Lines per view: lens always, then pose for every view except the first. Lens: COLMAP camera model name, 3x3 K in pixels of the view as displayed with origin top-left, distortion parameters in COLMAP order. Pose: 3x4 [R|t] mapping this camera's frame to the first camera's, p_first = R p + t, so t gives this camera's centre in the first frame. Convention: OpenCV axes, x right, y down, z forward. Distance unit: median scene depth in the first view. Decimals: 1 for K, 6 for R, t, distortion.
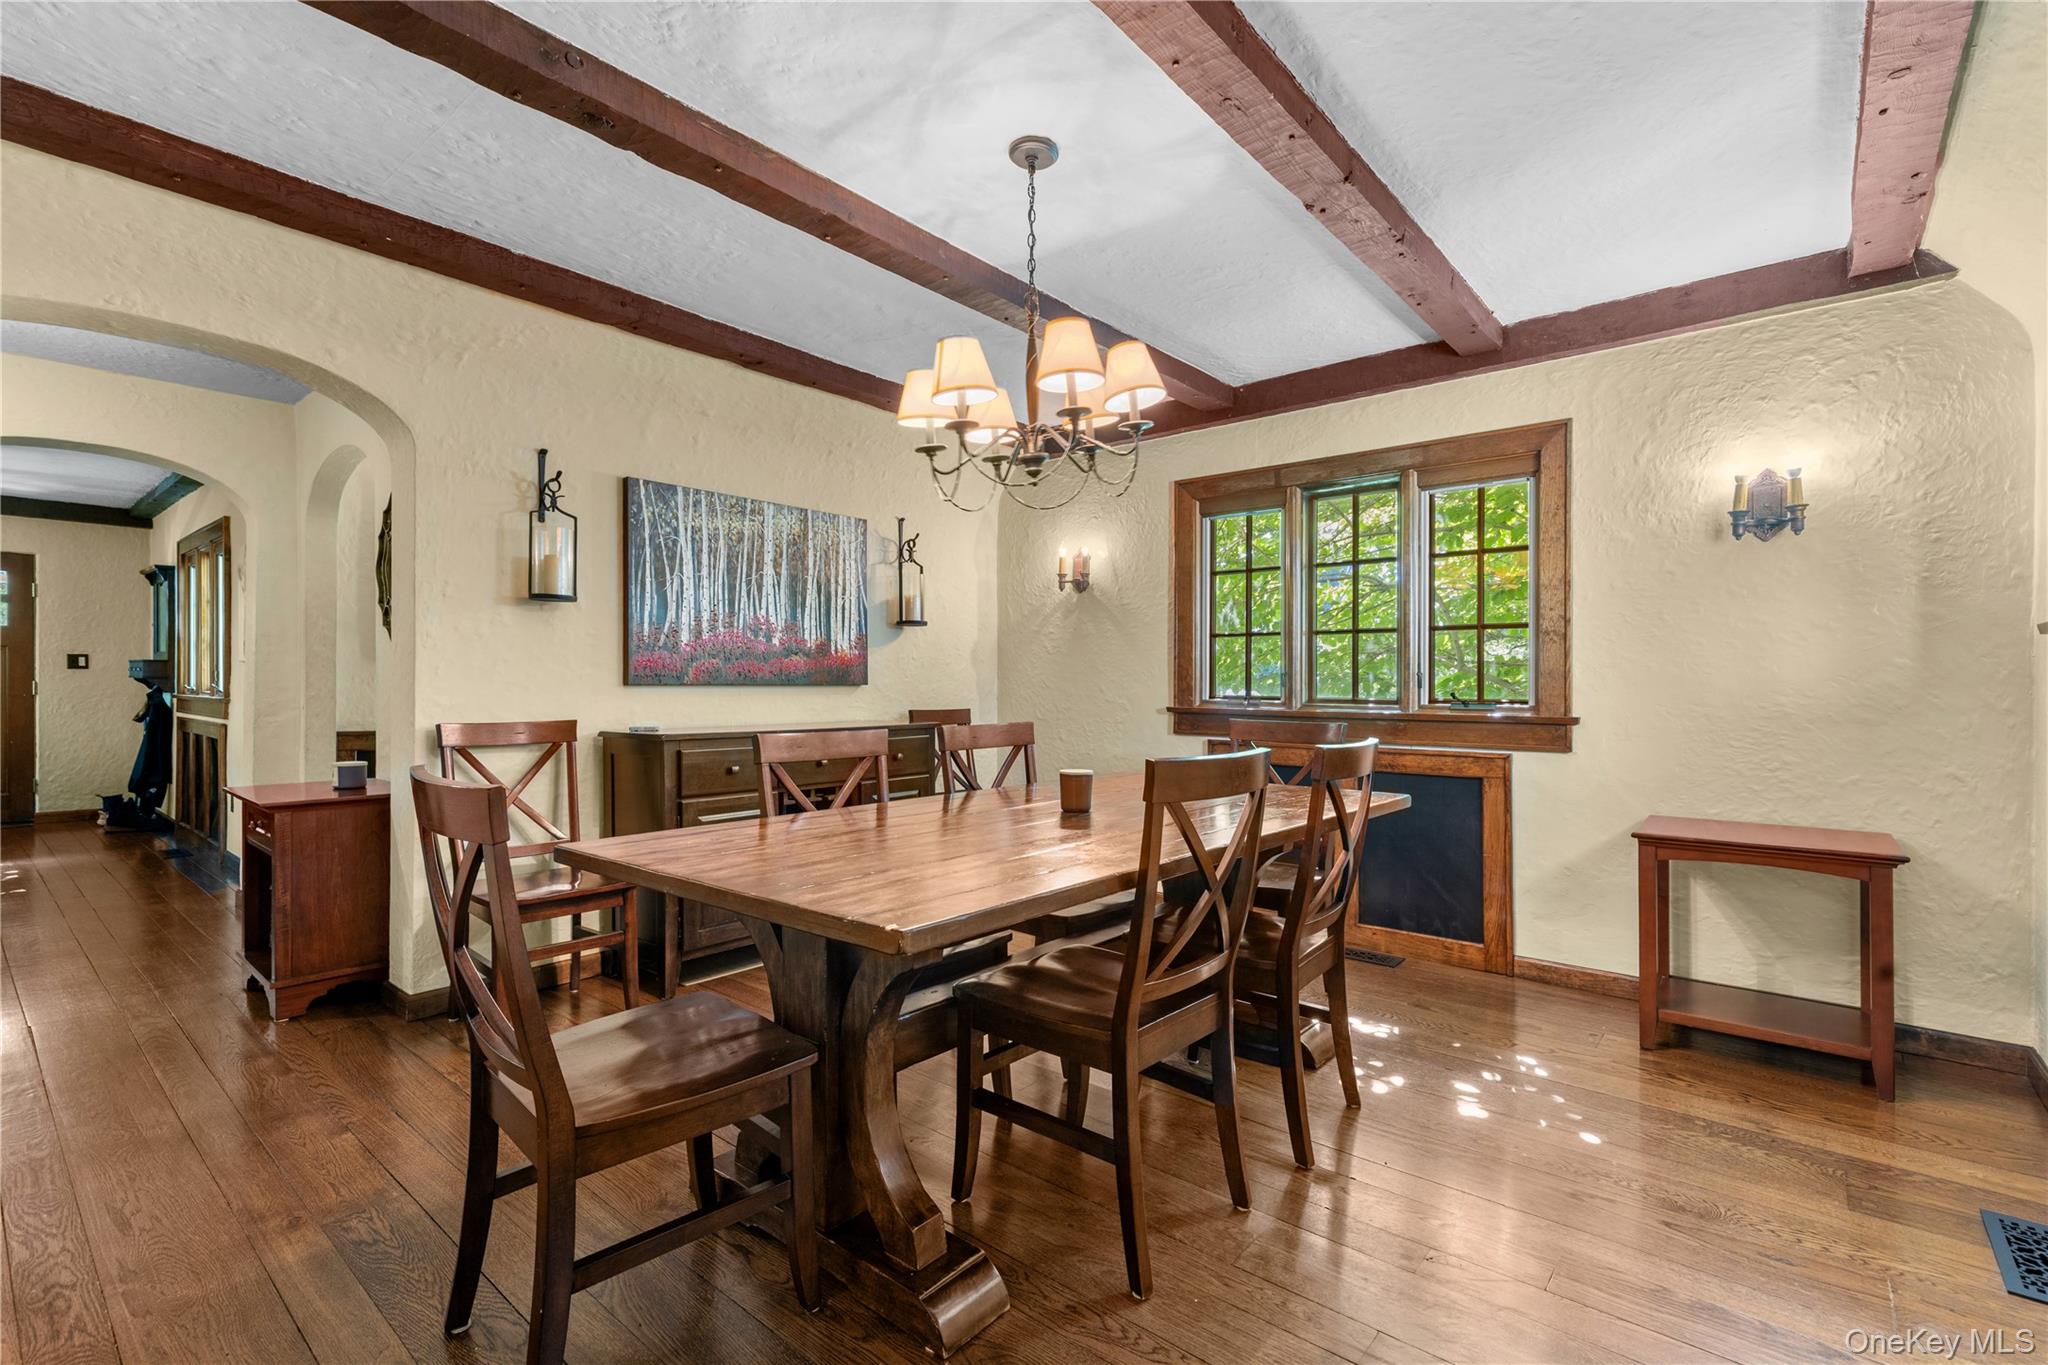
lens RADIAL K [[930.2, 0, 1013.5], [0, 930.2, 684.4], [0, 0, 1]] dist [0.002534, 0.000149]
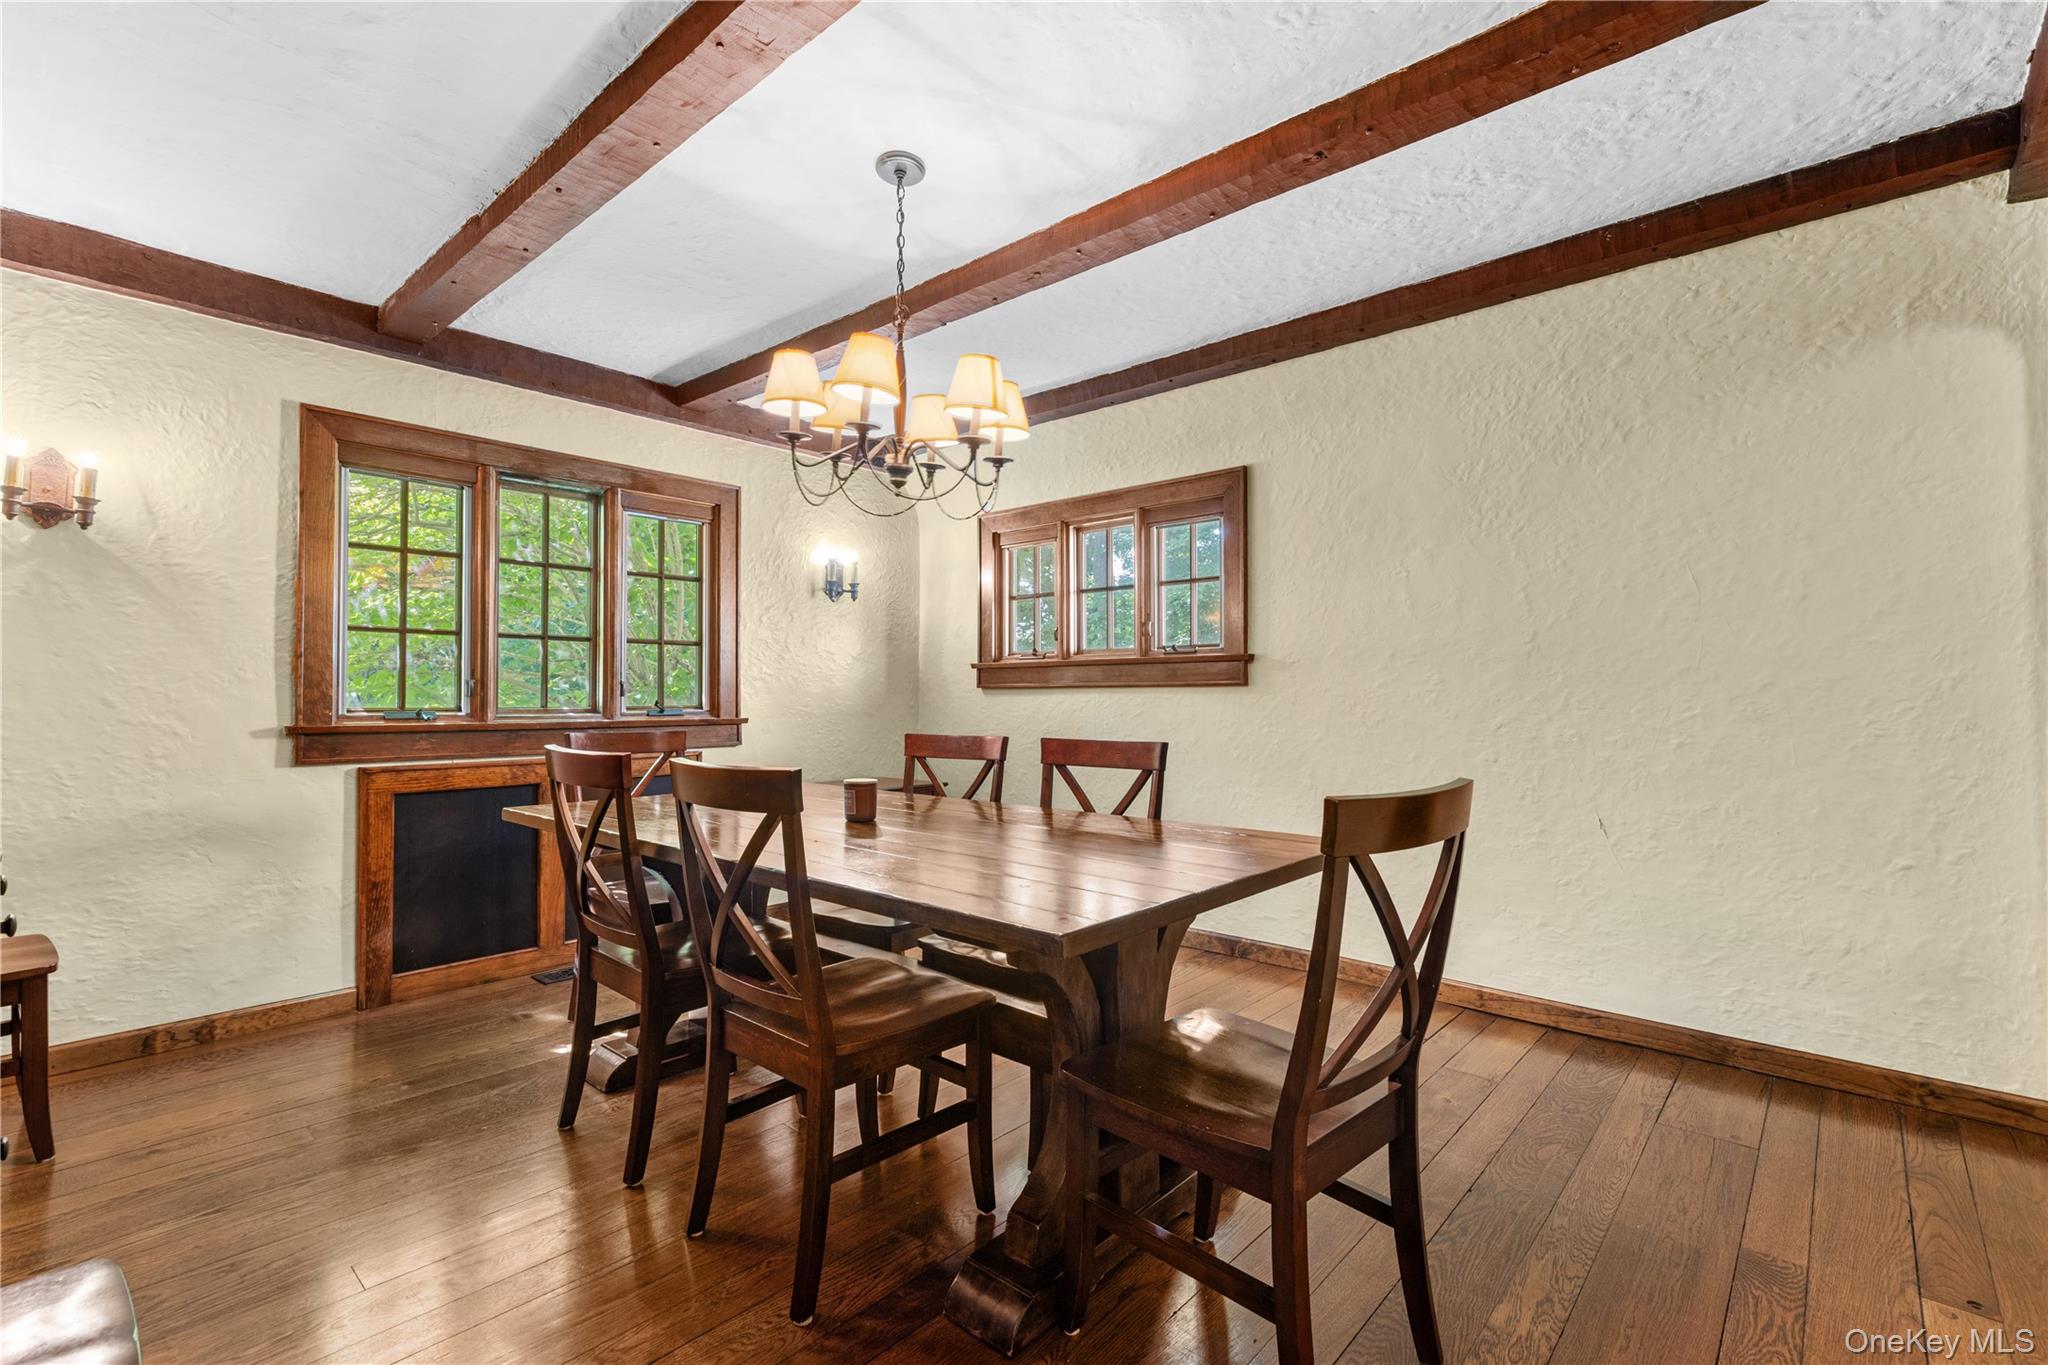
lens RADIAL K [[930.2, 0, 1018.8], [0, 930.2, 683.7], [0, 0, 1]] dist [0.002534, 0.000149]
pose [[0.010793, 0.008336, 0.999907, -0.533496], [0.000029, 0.999965, -0.008337, -0.001638], [-0.999942, 0.000119, 0.010792, 0.466725]]
